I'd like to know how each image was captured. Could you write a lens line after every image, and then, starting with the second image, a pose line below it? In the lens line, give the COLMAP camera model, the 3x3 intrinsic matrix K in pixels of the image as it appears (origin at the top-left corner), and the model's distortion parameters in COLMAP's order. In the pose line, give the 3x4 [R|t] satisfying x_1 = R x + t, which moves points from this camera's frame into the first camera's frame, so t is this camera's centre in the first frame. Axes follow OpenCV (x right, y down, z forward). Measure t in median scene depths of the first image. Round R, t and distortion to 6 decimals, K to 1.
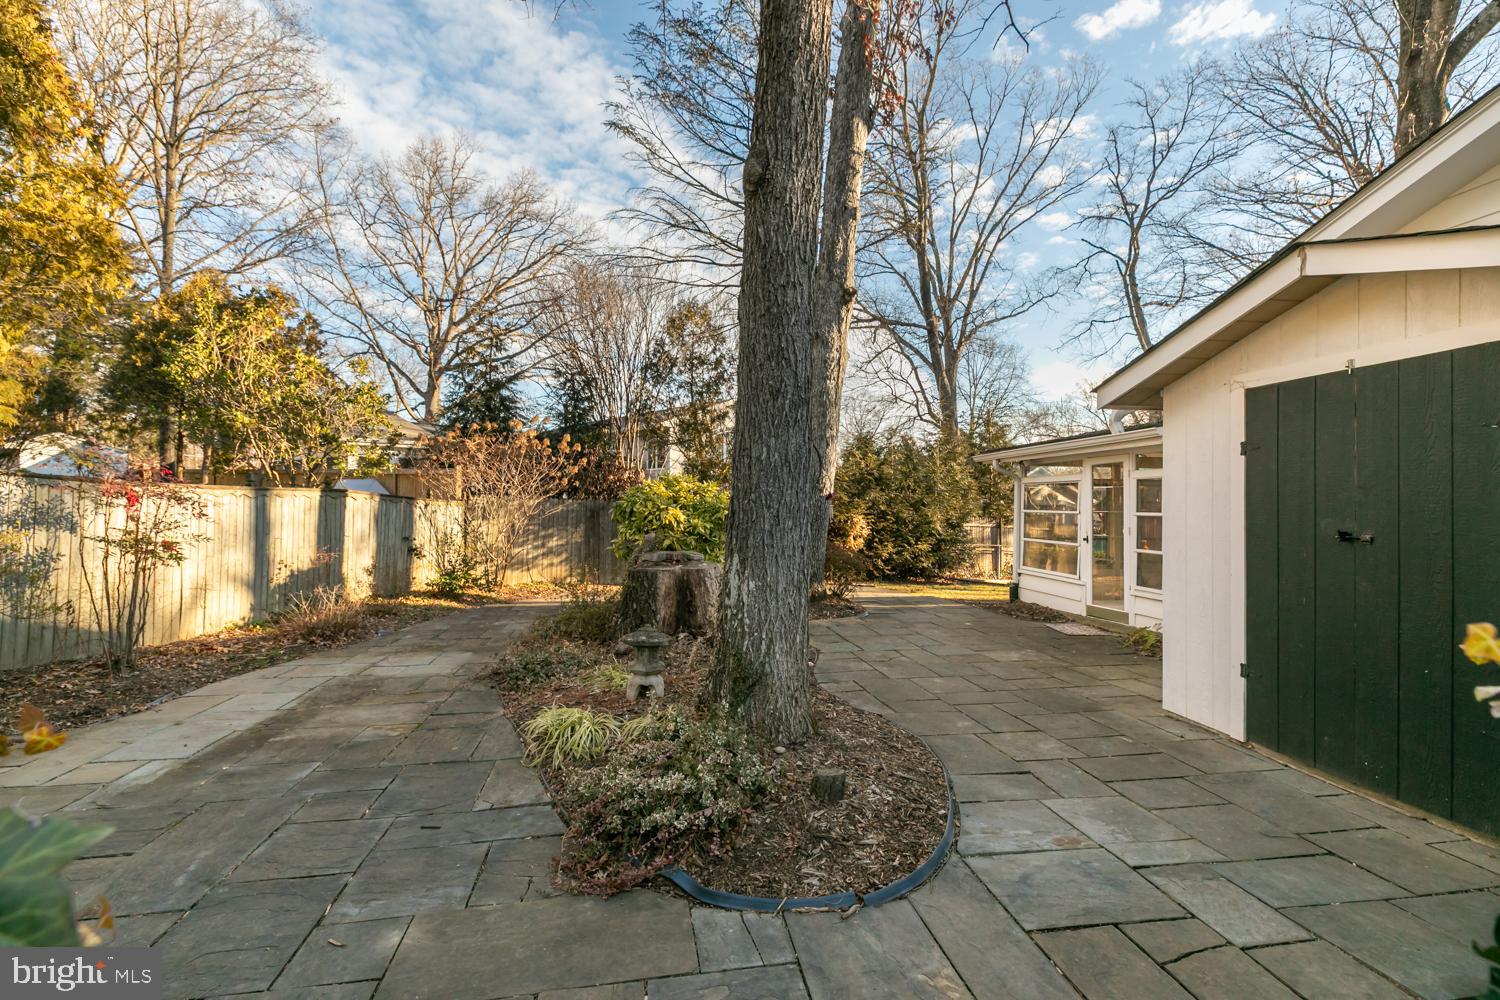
lens RADIAL K [[666.8, 0, 750.0], [0, 666.8, 500.0], [0, 0, 1]] dist [0.004985, -0.000095]
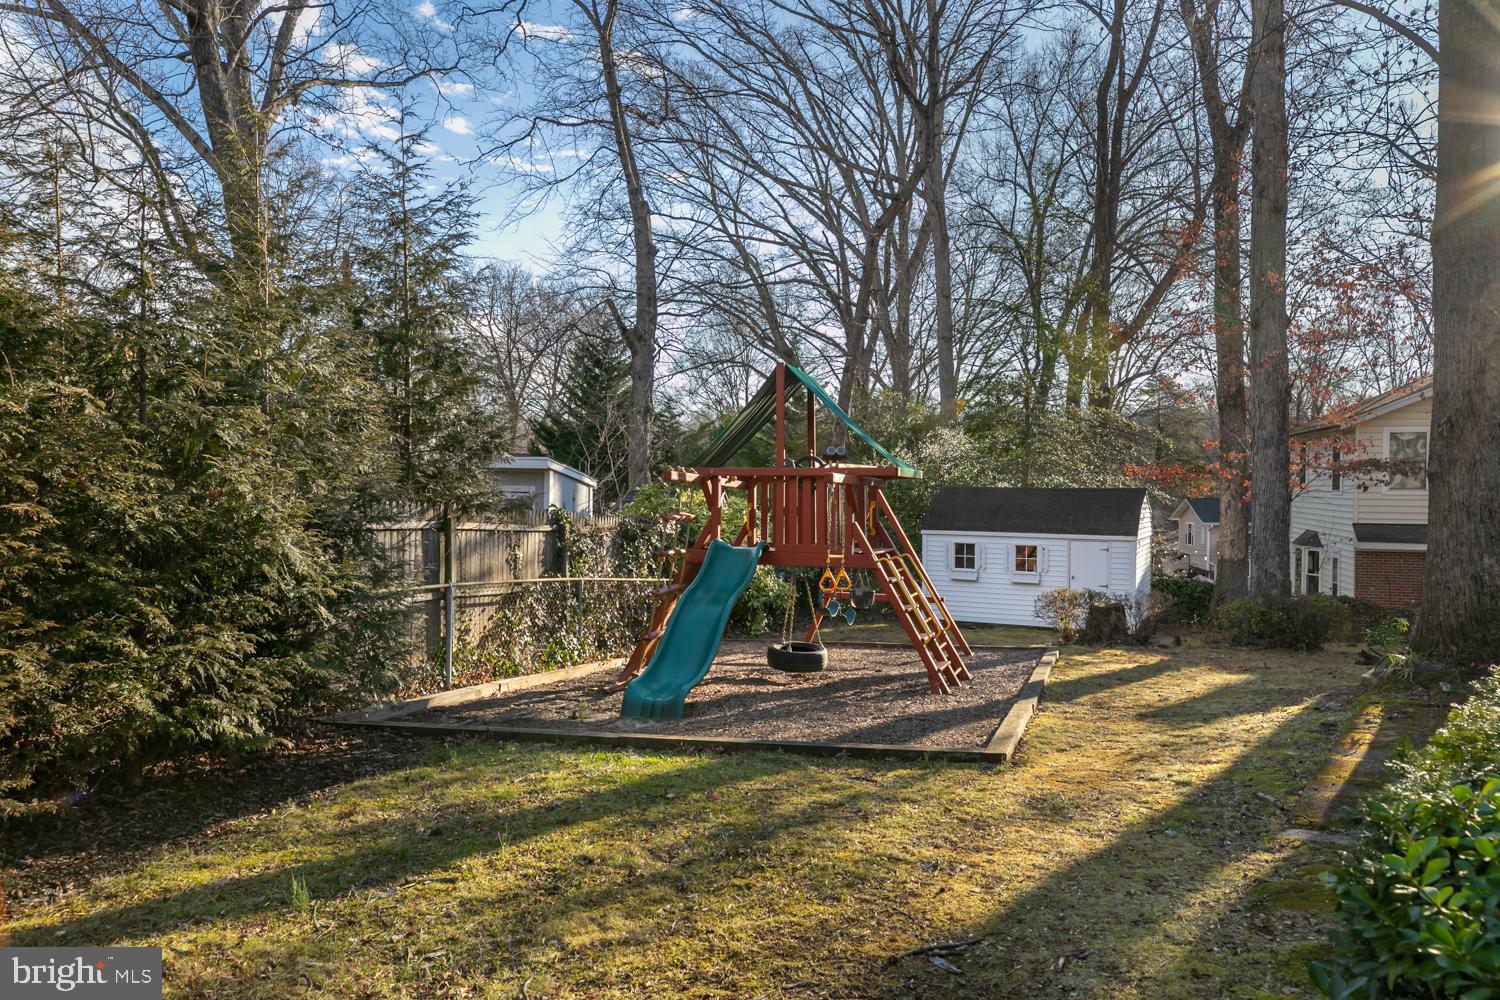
lens RADIAL K [[1050.1, 0, 750.0], [0, 1050.1, 500.0], [0, 0, 1]] dist [-0.001258, -0.000455]
pose [[0.726446, -0.012953, 0.687102, 0.290320], [-0.007967, 0.999596, 0.027268, 0.025543], [-0.687177, -0.025283, 0.726050, 1.220137]]
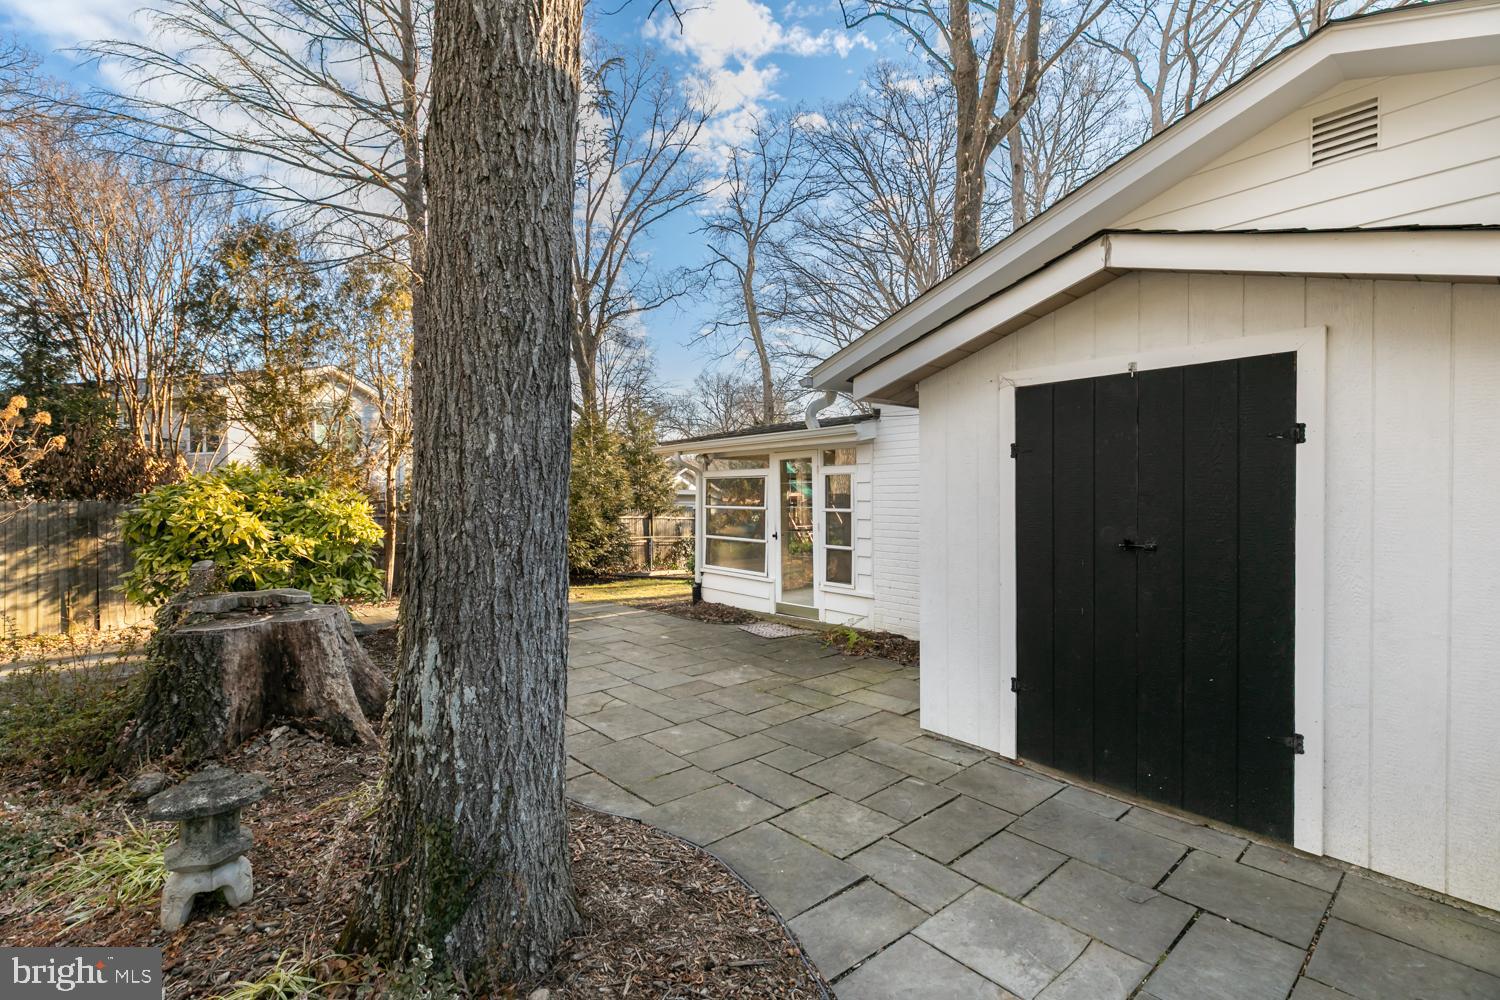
lens RADIAL K [[666.8, 0, 750.0], [0, 666.8, 500.0], [0, 0, 1]] dist [0.004985, -0.000095]
pose [[0.854652, -0.019209, 0.518845, -0.032846], [0.009604, 0.999729, 0.021192, -0.014521], [-0.519112, -0.013129, 0.854606, 0.183313]]
